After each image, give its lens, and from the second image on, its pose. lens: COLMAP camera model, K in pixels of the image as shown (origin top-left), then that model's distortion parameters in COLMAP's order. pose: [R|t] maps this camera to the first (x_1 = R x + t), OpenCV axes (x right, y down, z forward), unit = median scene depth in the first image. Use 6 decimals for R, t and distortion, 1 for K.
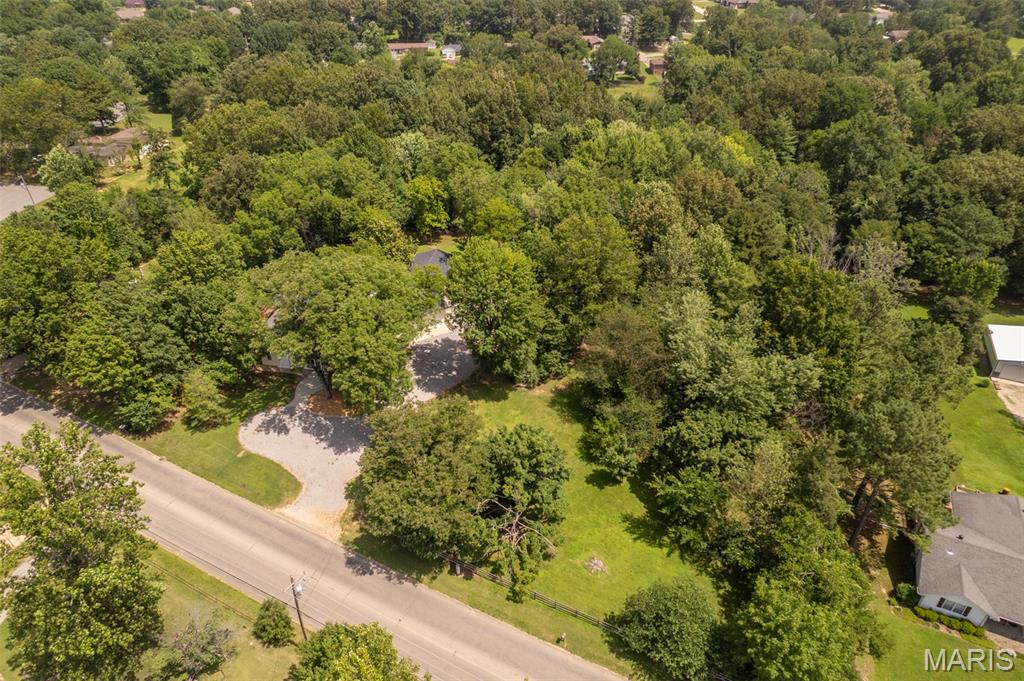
lens RADIAL K [[650.3, 0, 511.2], [0, 650.3, 320.8], [0, 0, 1]] dist [-0.080697, 0.077130]
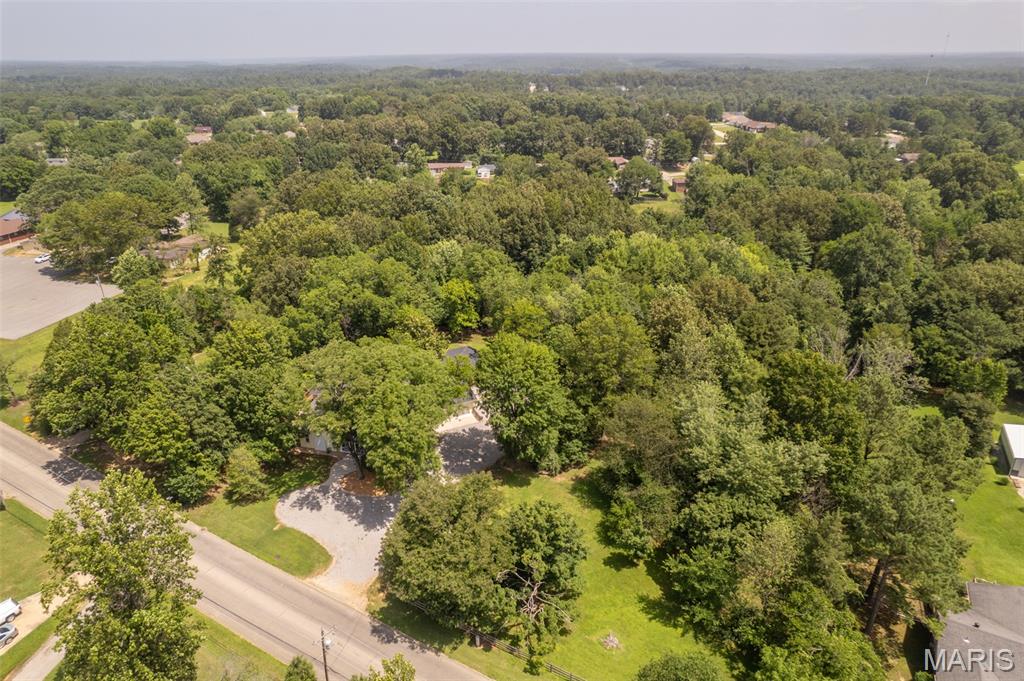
lens RADIAL K [[650.3, 0, 511.2], [0, 650.3, 320.8], [0, 0, 1]] dist [-0.080697, 0.077130]
pose [[0.998818, 0.013478, -0.046704, 0.009166], [-0.021209, 0.985351, -0.169218, 0.036248], [0.043740, 0.170008, 0.984472, -0.072233]]
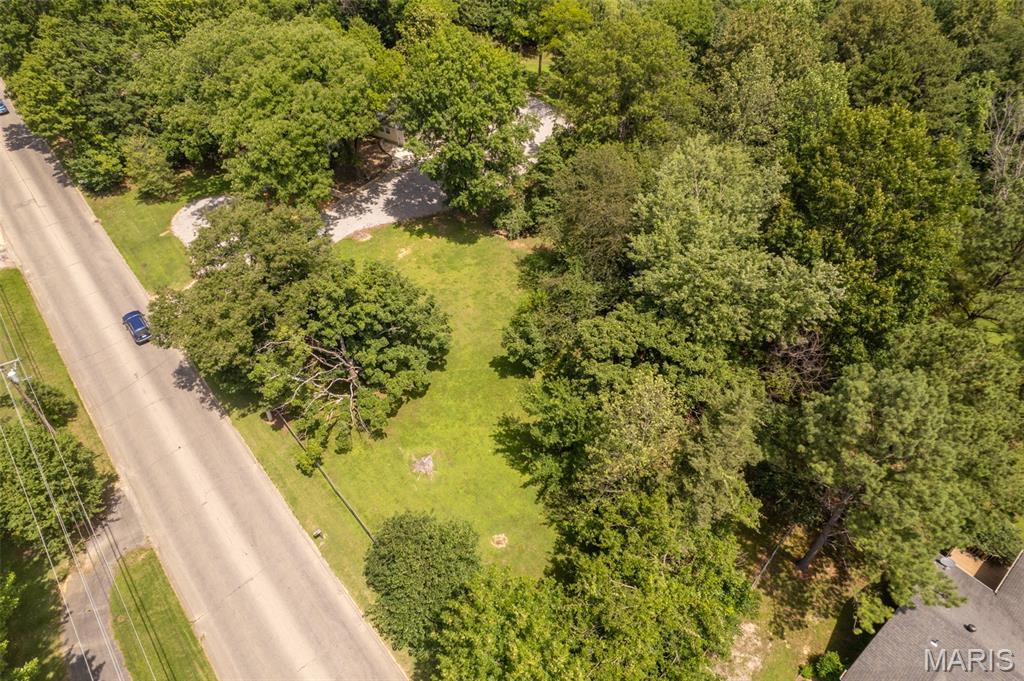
lens RADIAL K [[650.3, 0, 511.2], [0, 650.3, 320.8], [0, 0, 1]] dist [-0.080697, 0.077130]
pose [[0.921015, 0.255170, -0.294311, 0.290861], [-0.190221, 0.953977, 0.231827, 0.016636], [0.339922, -0.157531, 0.927166, 0.256079]]
